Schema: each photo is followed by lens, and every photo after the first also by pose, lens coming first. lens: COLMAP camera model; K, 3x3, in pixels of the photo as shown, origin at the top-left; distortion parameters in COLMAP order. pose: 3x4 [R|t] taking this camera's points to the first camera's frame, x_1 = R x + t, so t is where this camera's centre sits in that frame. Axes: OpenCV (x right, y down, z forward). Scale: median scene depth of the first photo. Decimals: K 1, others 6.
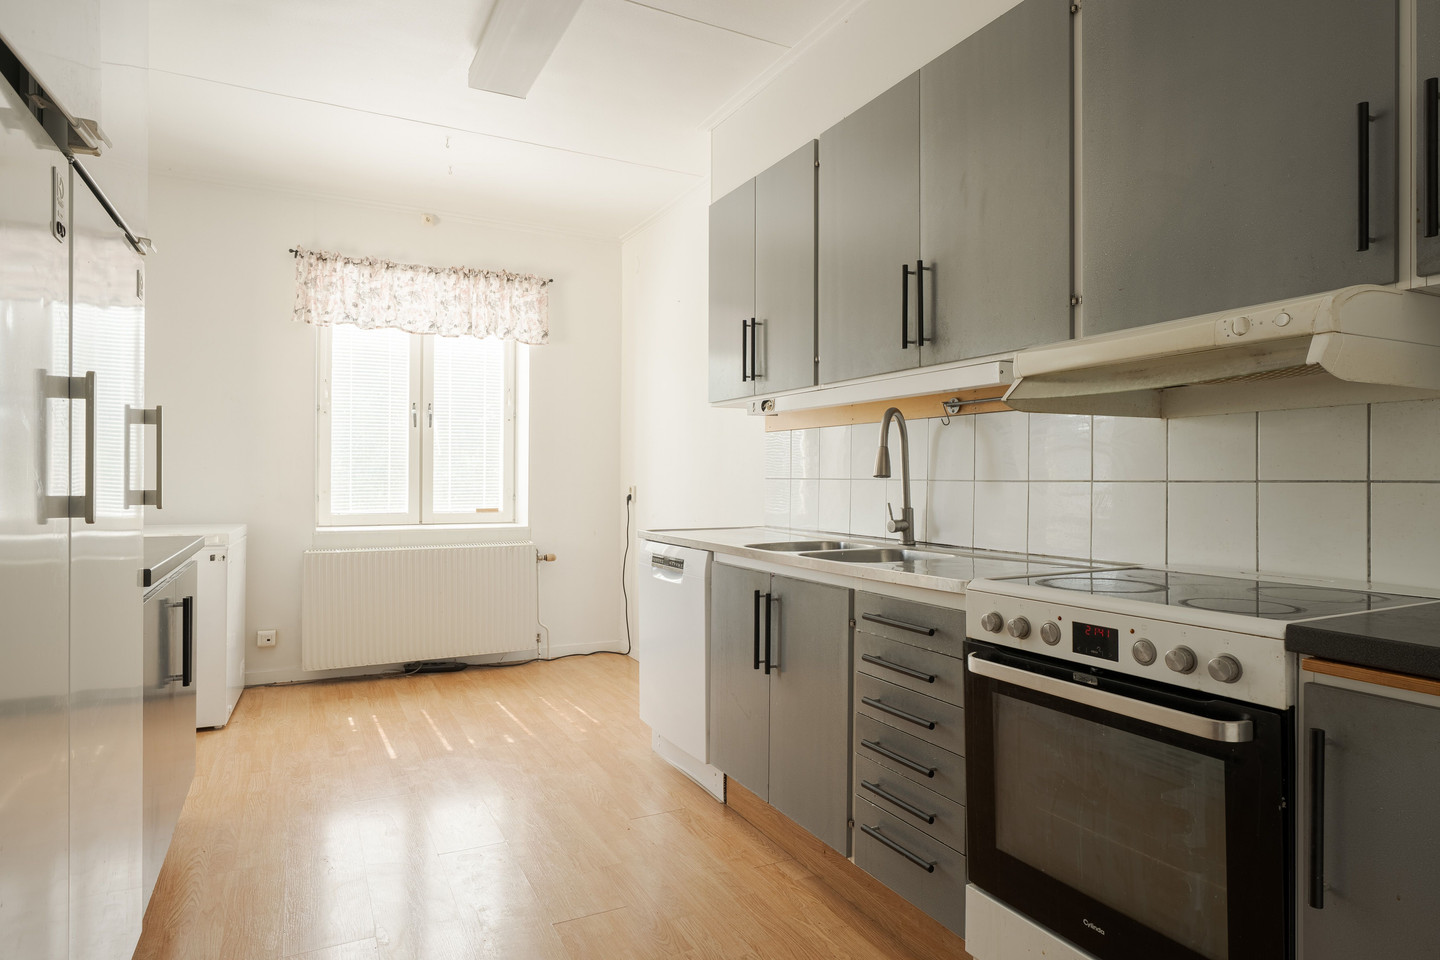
lens RADIAL K [[811.0, 0, 709.6], [0, 811.0, 477.2], [0, 0, 1]] dist [0.003480, 0.000828]
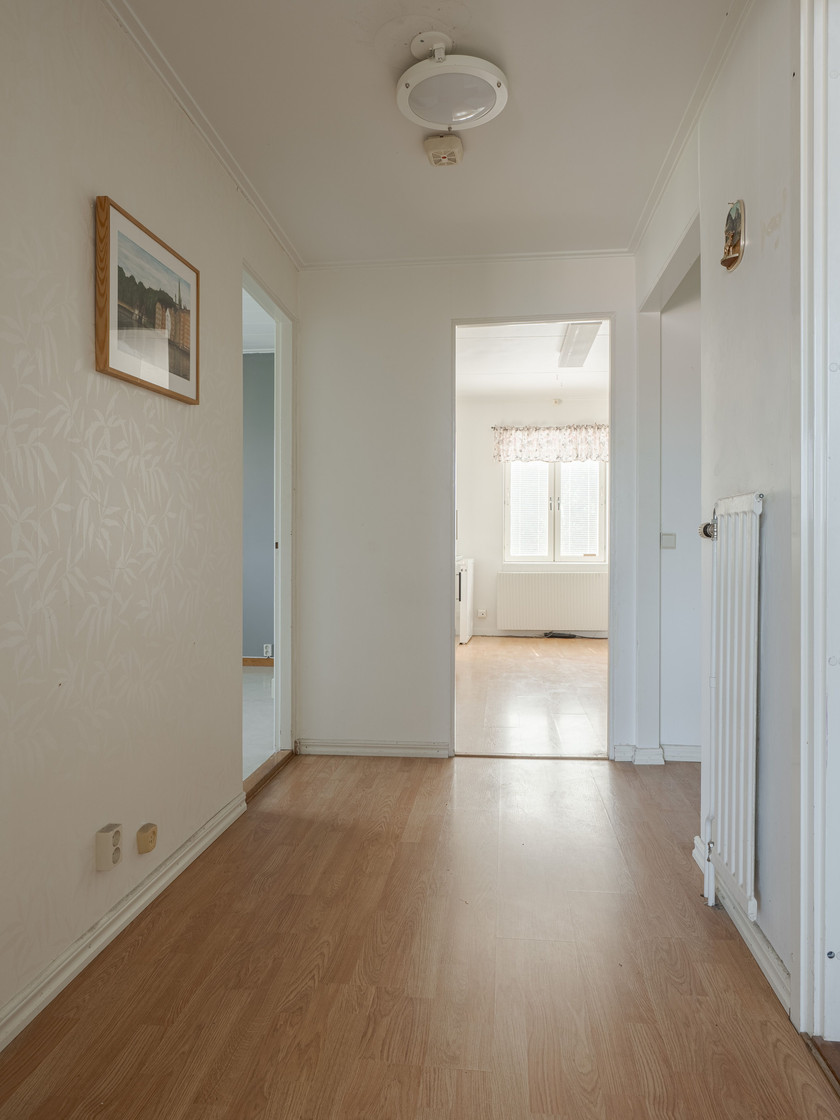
lens RADIAL K [[686.3, 0, 418.6], [0, 686.3, 562.6], [0, 0, 1]] dist [0.001850, 0.000590]
pose [[0.832358, 0.010185, -0.554145, 0.282267], [0.003046, 0.999732, 0.022950, 0.023509], [0.554231, -0.020790, 0.832103, -0.531092]]
